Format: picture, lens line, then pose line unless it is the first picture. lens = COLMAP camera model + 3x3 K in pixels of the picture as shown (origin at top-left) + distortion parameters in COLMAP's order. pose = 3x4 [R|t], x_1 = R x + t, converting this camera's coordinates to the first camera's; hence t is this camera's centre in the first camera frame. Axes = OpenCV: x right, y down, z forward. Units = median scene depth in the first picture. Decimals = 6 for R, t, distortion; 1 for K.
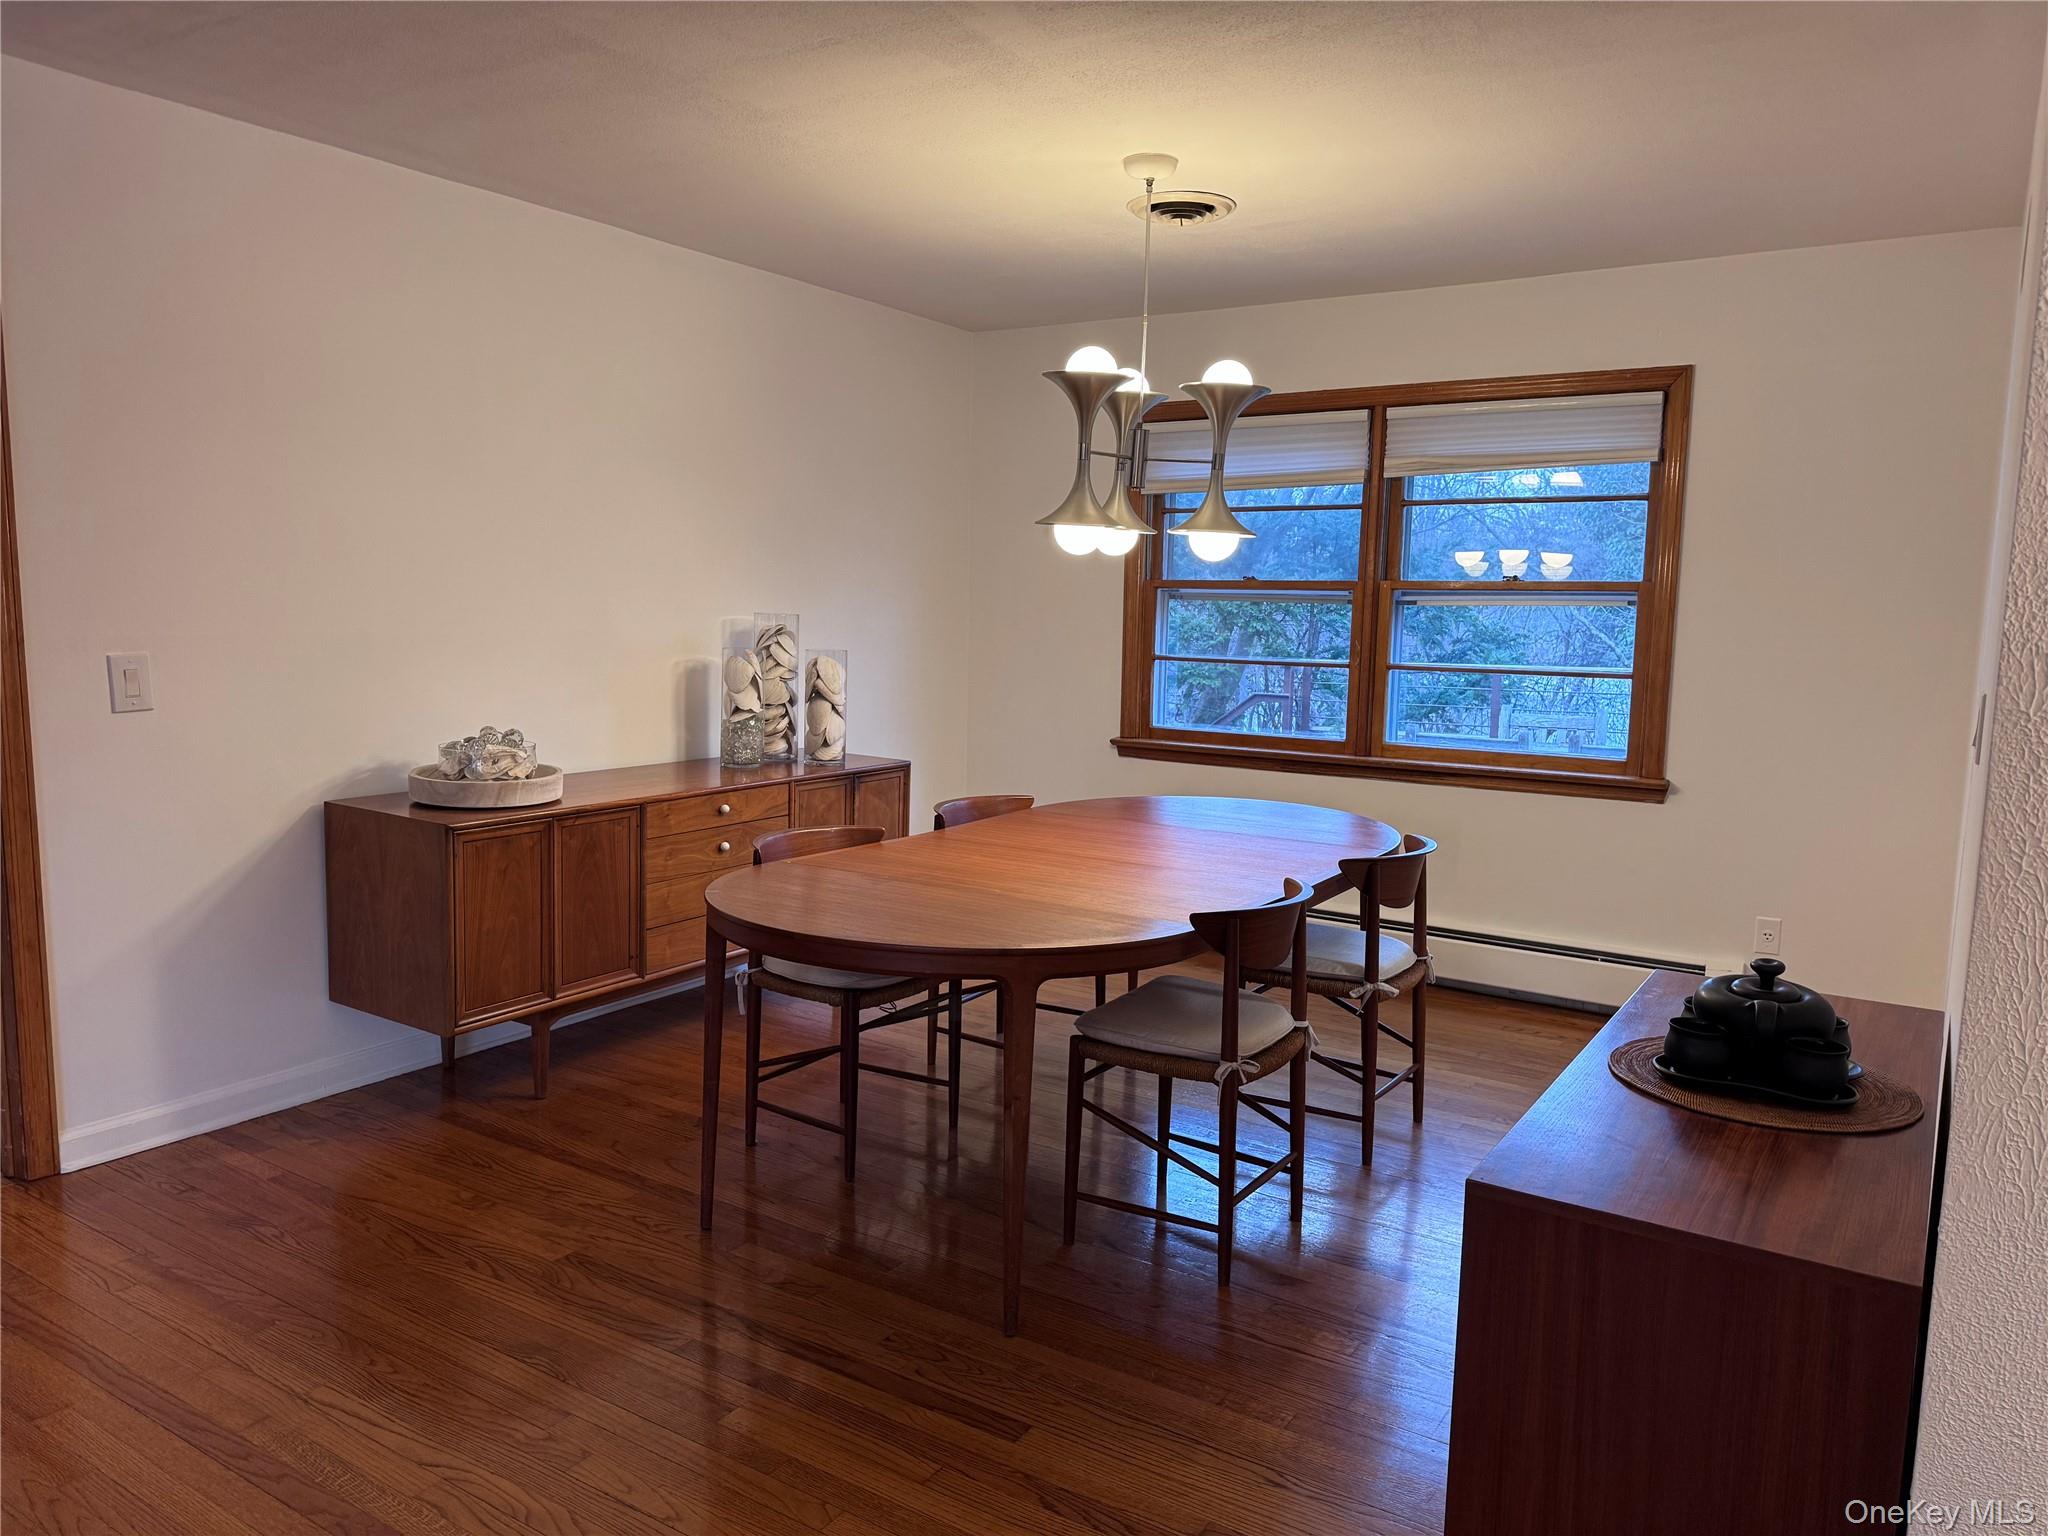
lens RADIAL K [[1421.6, 0, 1024.0], [0, 1421.6, 768.0], [0, 0, 1]] dist [0.139793, -0.262872]
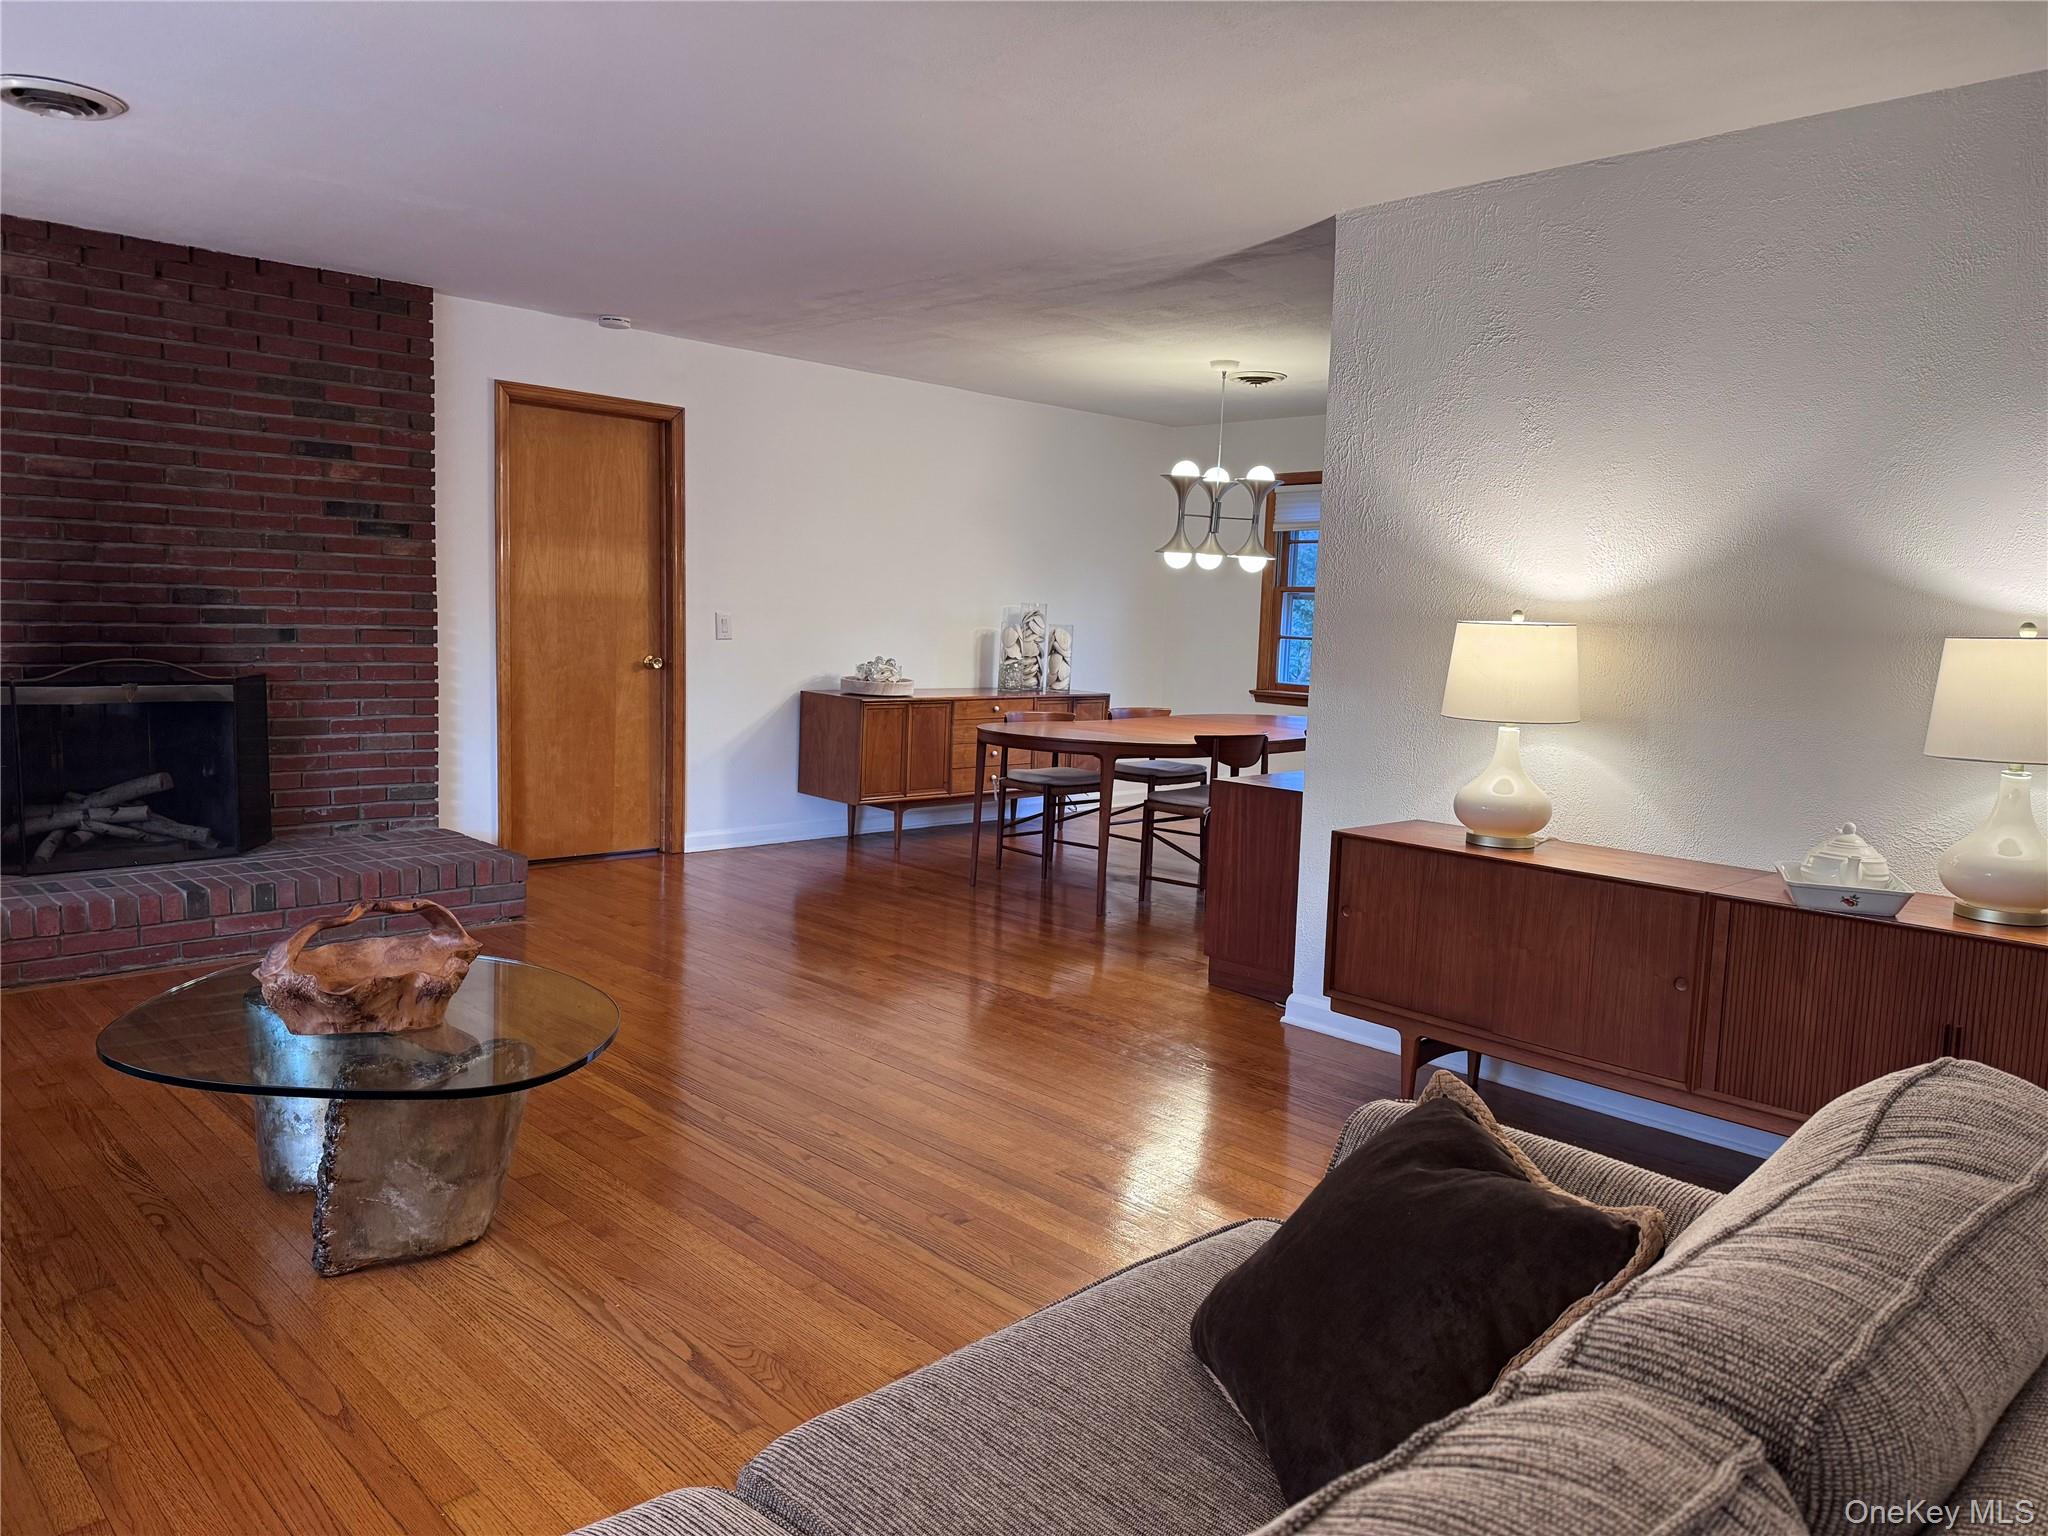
lens RADIAL K [[1432.9, 0, 1024.0], [0, 1432.9, 768.0], [0, 0, 1]] dist [0.054519, -0.068325]
pose [[0.975672, 0.035226, -0.216386, 0.208954], [-0.038516, 0.999197, -0.011006, 0.116474], [0.215824, 0.019072, 0.976246, -0.724564]]
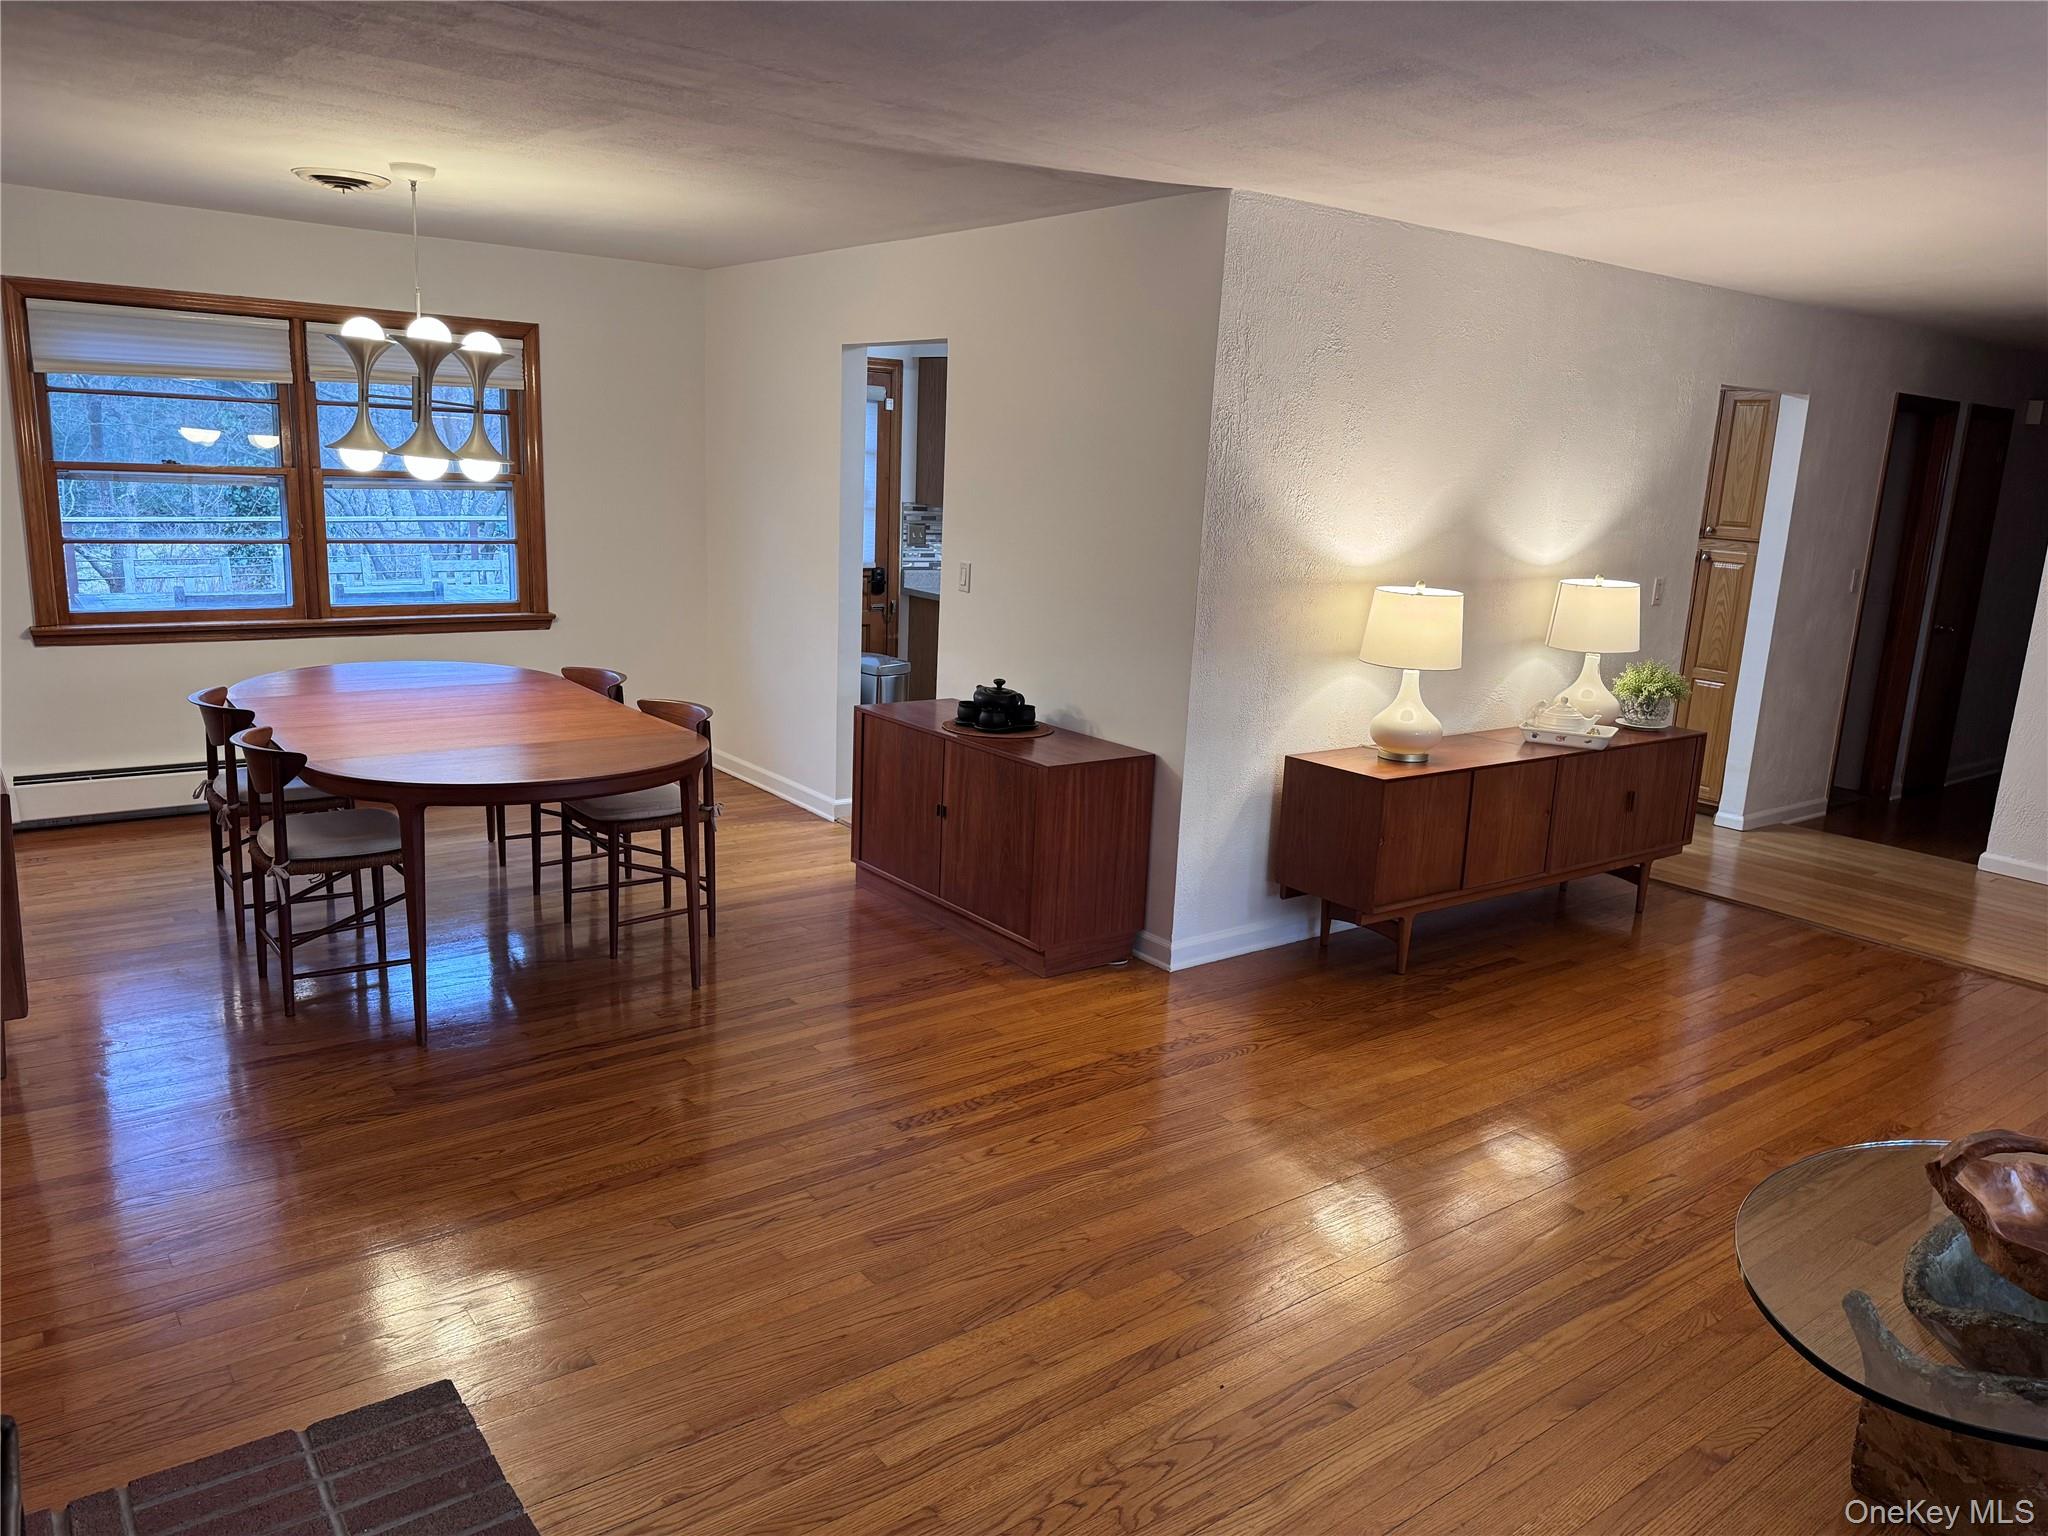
lens RADIAL K [[1429.2, 0, 1024.0], [0, 1429.2, 768.0], [0, 0, 1]] dist [0.107383, -0.154226]
pose [[0.337289, -0.203449, 0.919154, -0.812364], [0.074783, 0.979073, 0.189270, -0.082729], [-0.938426, 0.004898, 0.345445, 0.041895]]
